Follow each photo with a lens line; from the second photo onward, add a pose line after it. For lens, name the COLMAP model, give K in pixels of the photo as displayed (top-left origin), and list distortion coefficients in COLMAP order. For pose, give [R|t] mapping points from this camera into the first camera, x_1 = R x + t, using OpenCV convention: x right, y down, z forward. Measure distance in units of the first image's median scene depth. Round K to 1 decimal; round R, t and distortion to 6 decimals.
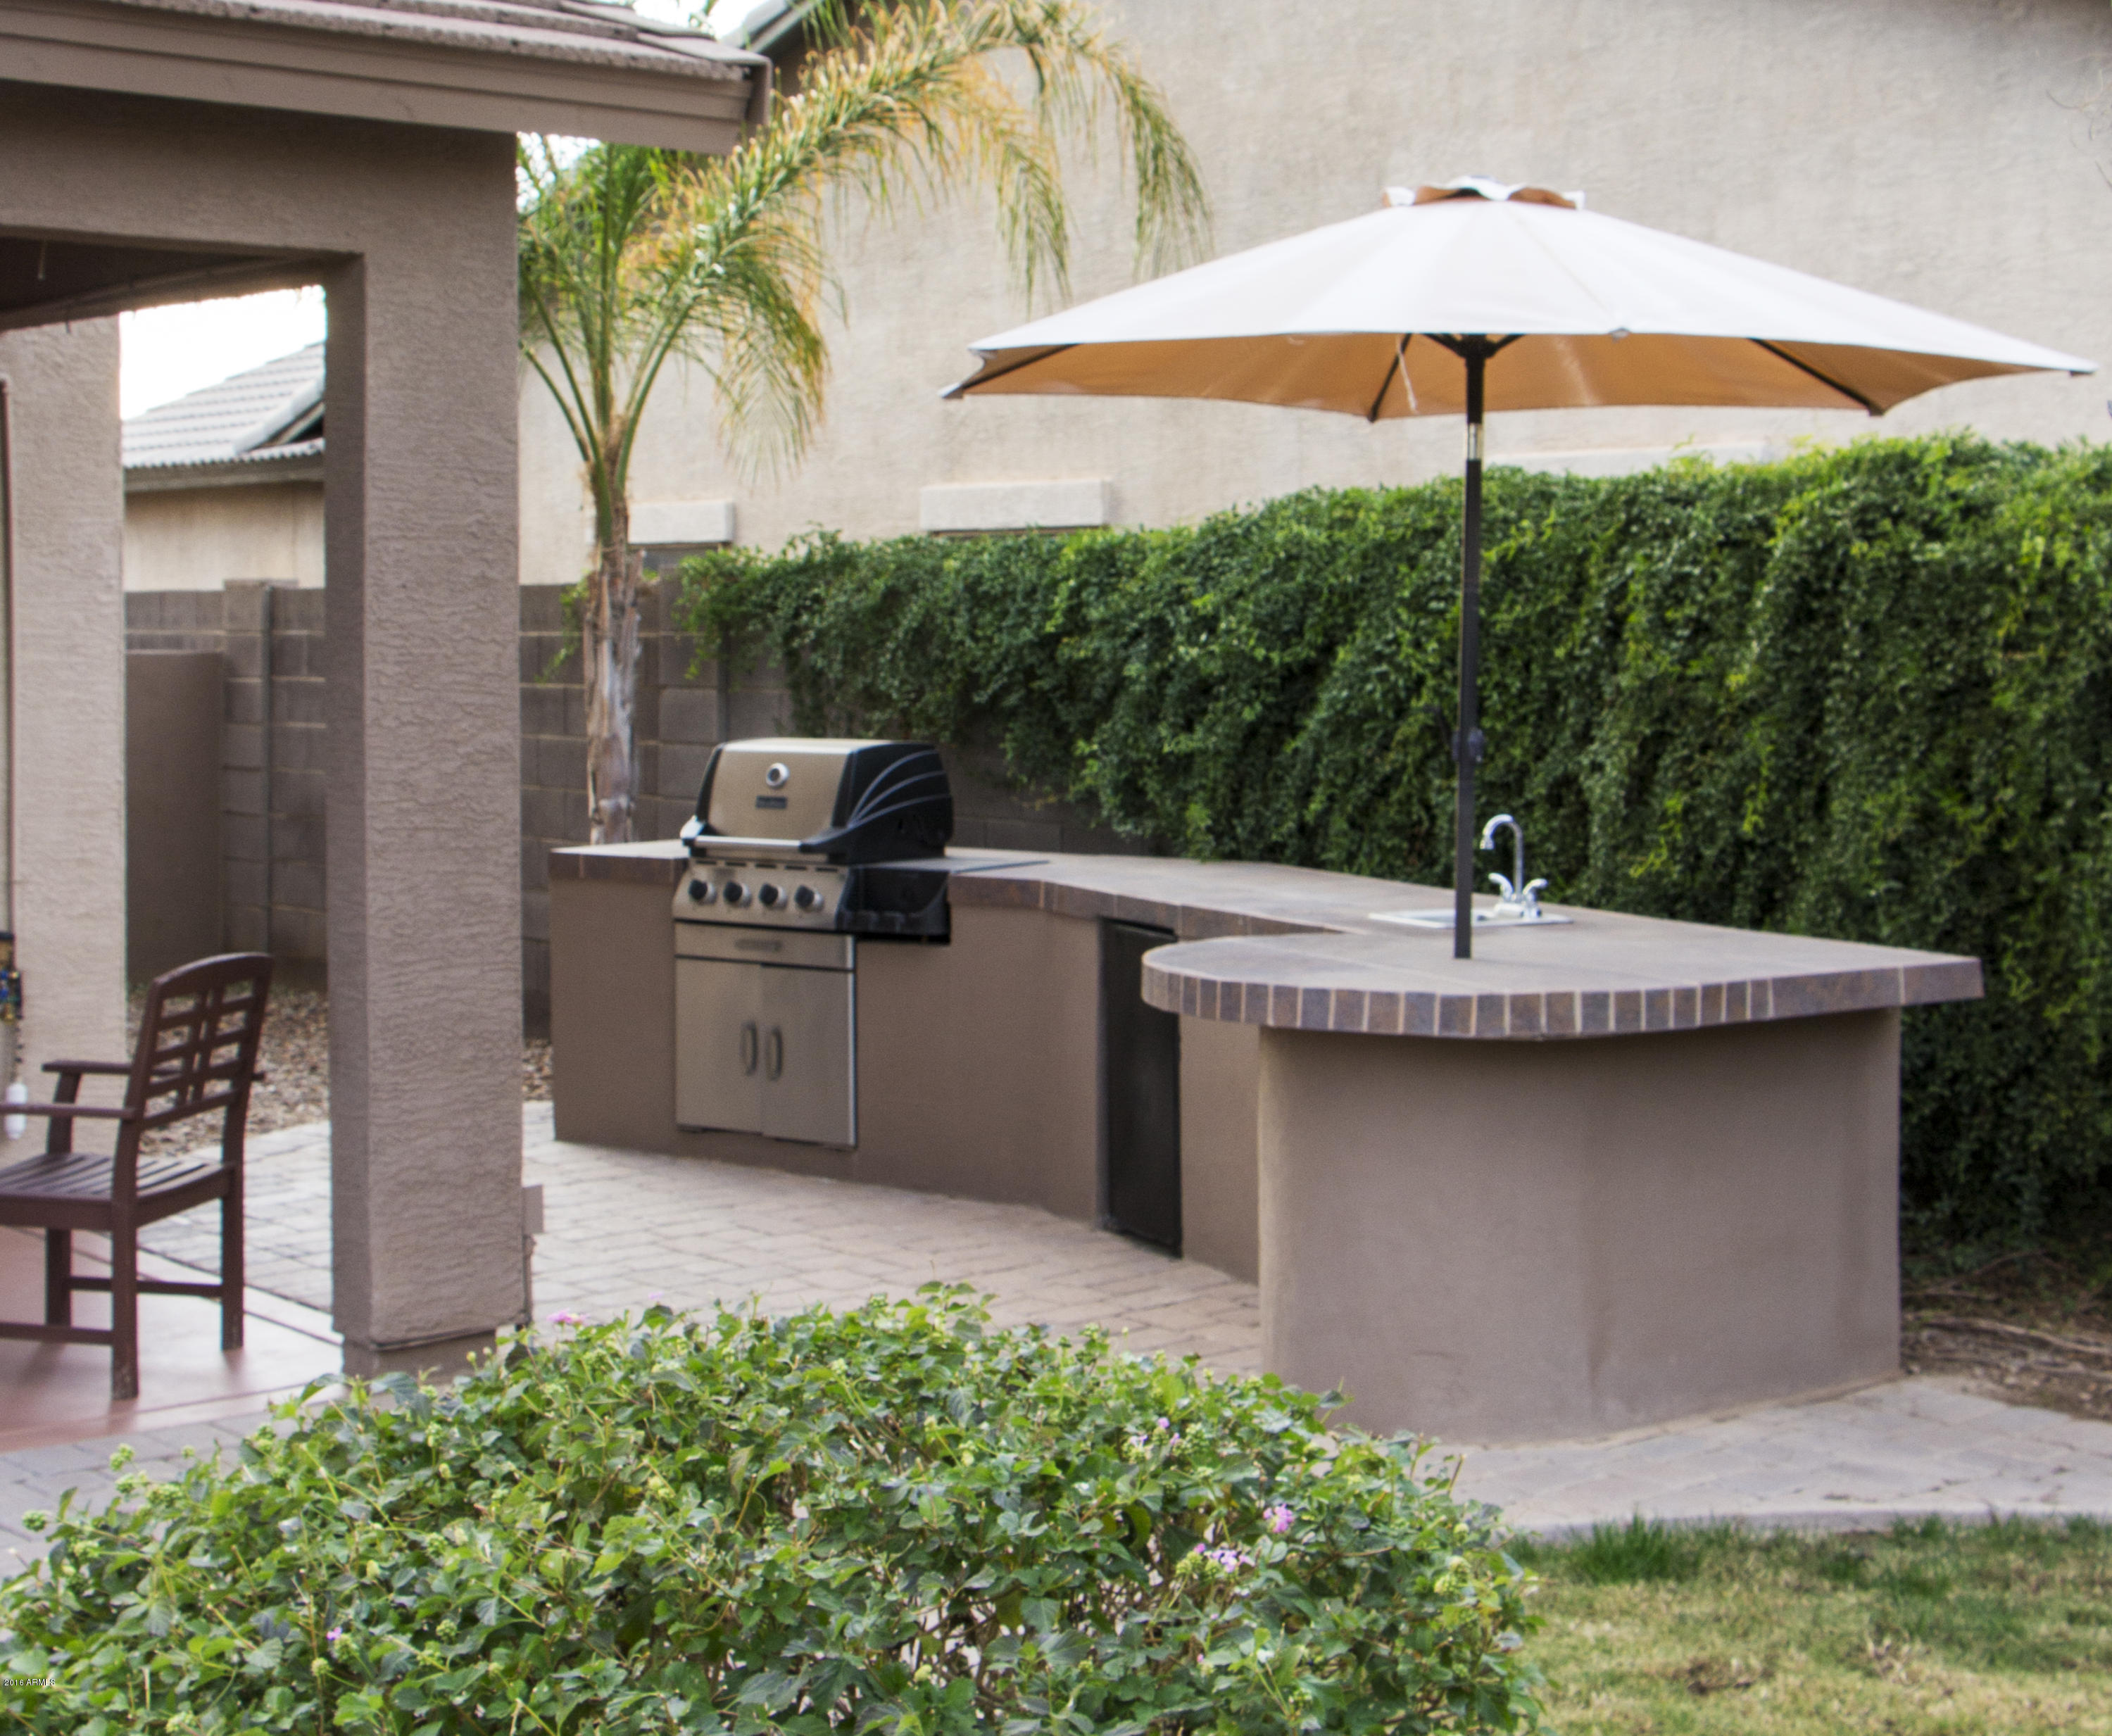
lens RADIAL K [[3359.5, 0, 1056.0], [0, 3359.5, 868.0], [0, 0, 1]] dist [-0.045149, -0.104698]
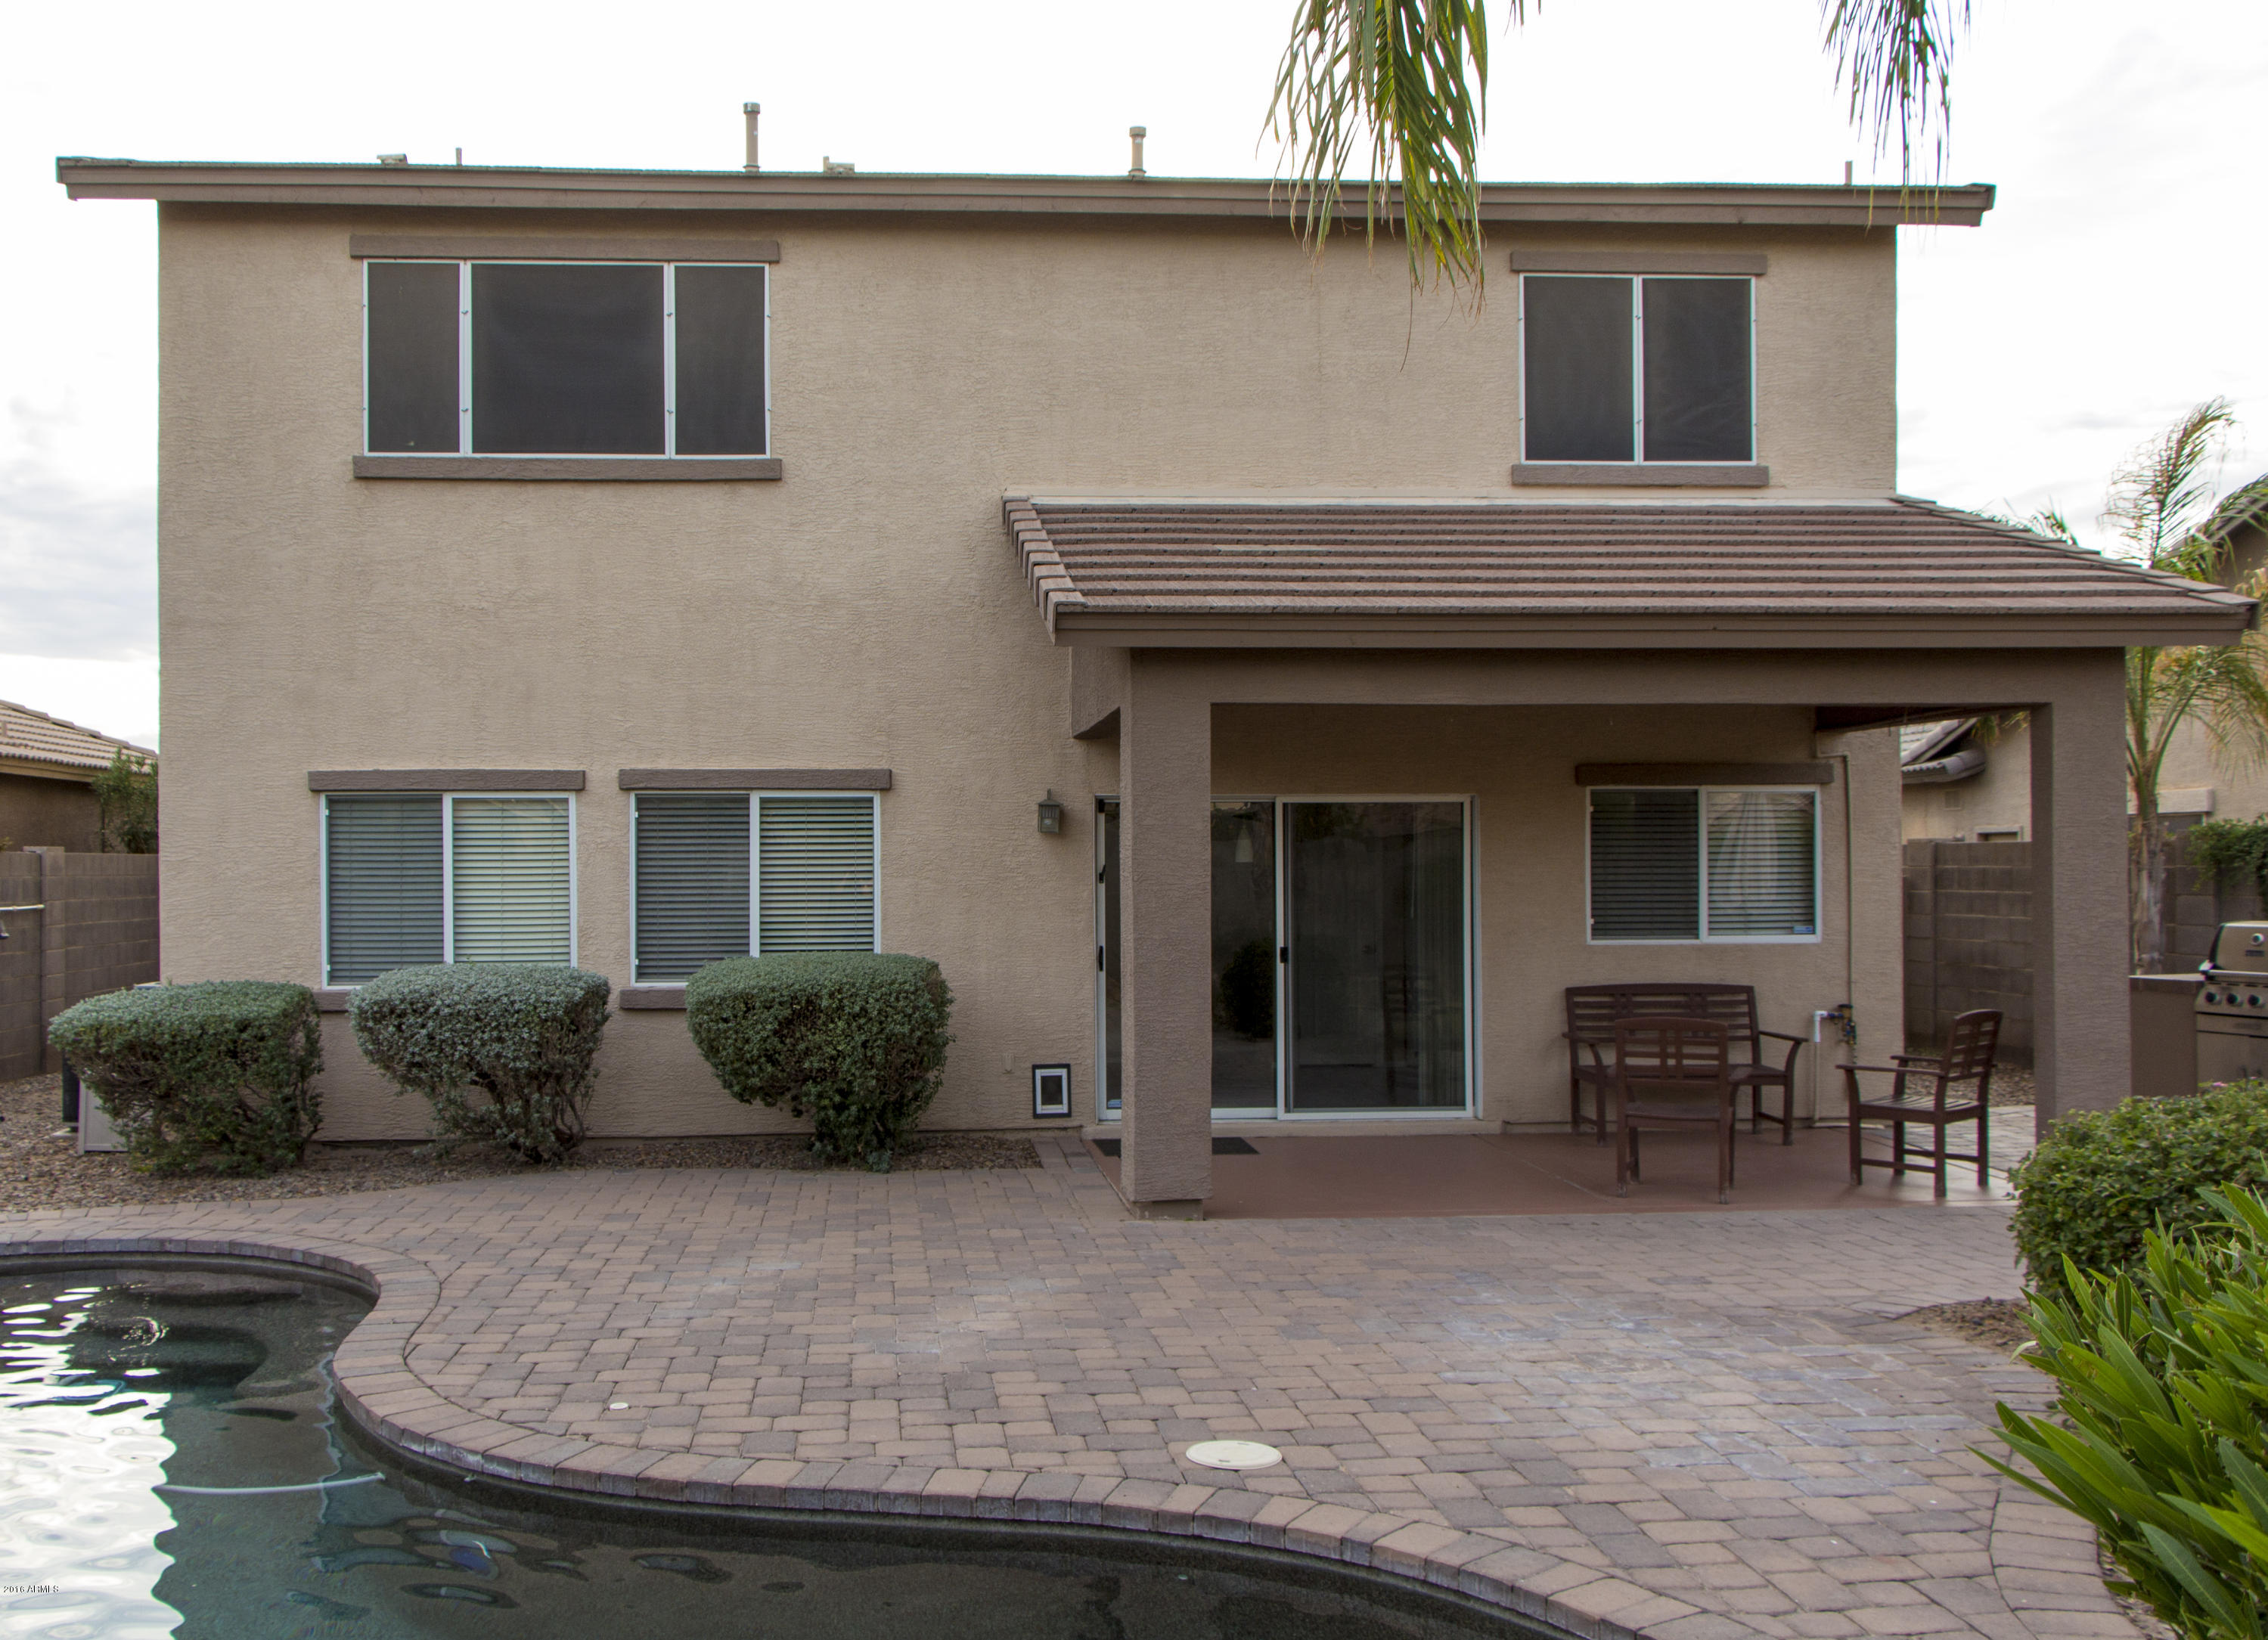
lens RADIAL K [[2003.5, 0, 1020.5], [0, 2003.5, 868.5], [0, 0, 1]] dist [0.003709, 0.000324]
pose [[0.812736, -0.007799, -0.582580, 0.012259], [-0.032224, 0.997778, -0.058312, 0.022601], [0.581741, 0.066166, 0.810679, -0.365523]]
